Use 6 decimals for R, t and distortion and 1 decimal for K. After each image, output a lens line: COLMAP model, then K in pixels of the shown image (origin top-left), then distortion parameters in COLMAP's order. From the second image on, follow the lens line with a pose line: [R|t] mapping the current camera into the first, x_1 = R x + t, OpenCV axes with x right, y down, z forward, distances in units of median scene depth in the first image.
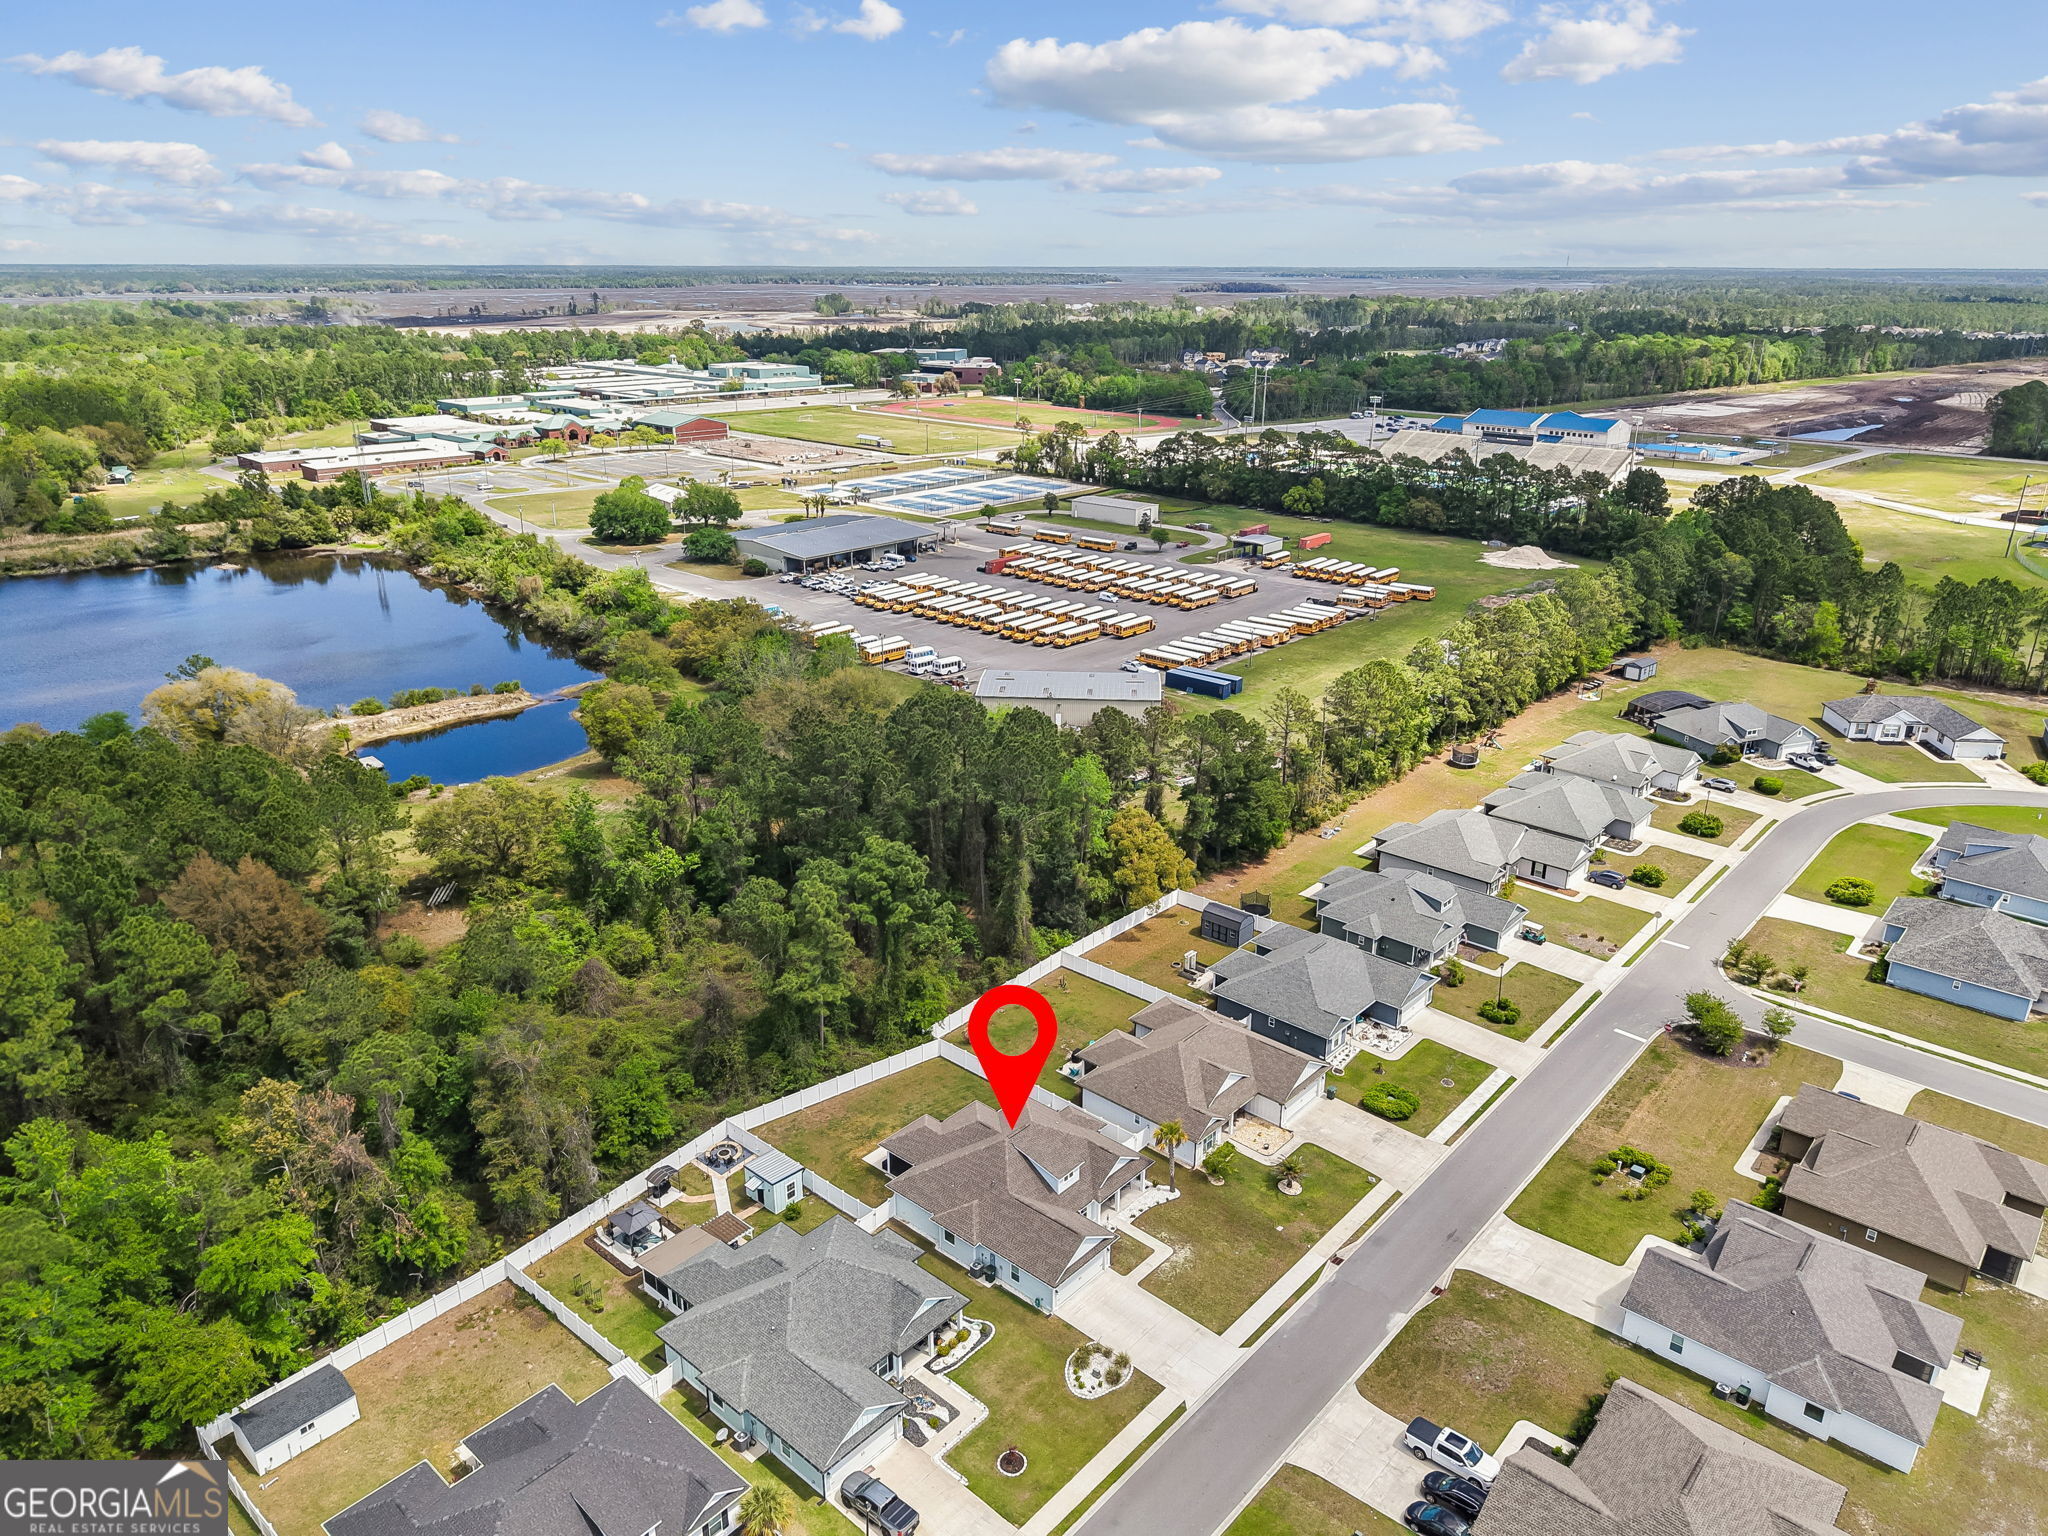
lens RADIAL K [[1375.9, 0, 1011.5], [0, 1375.9, 773.9], [0, 0, 1]] dist [0.048686, -0.058363]
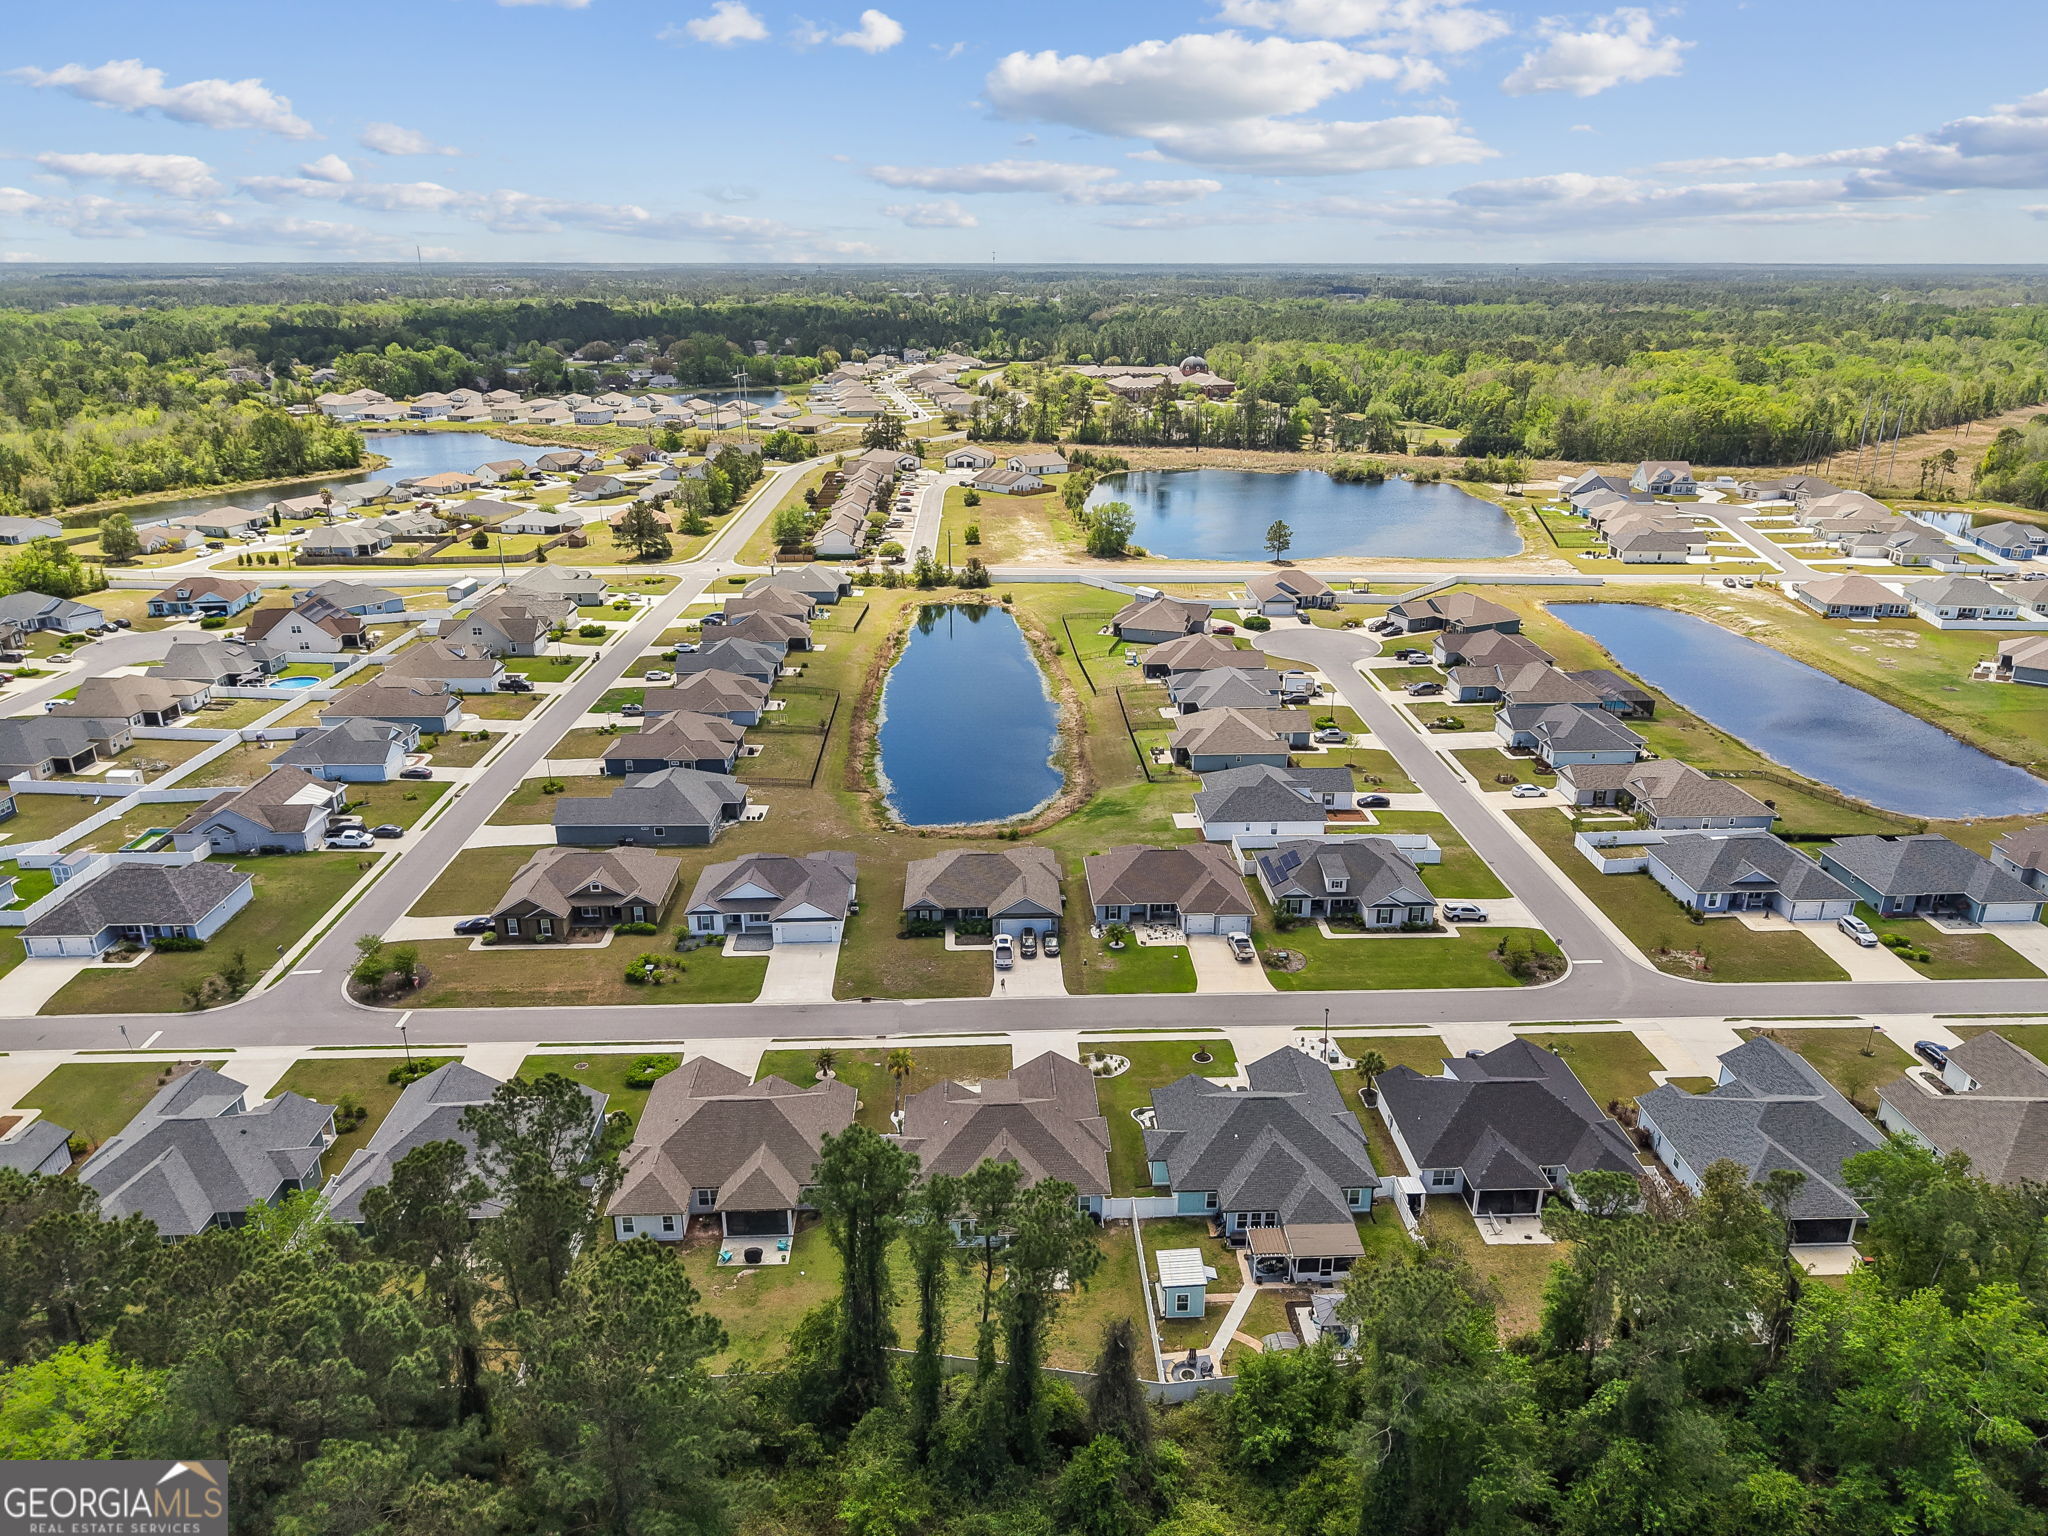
lens RADIAL K [[1375.9, 0, 1032.9], [0, 1375.9, 781.3], [0, 0, 1]] dist [0.048686, -0.058363]
pose [[-0.702576, -0.253187, 0.665044, -0.553520], [0.246779, 0.789879, 0.561419, -0.439658], [-0.667448, 0.558559, -0.492469, 1.187206]]
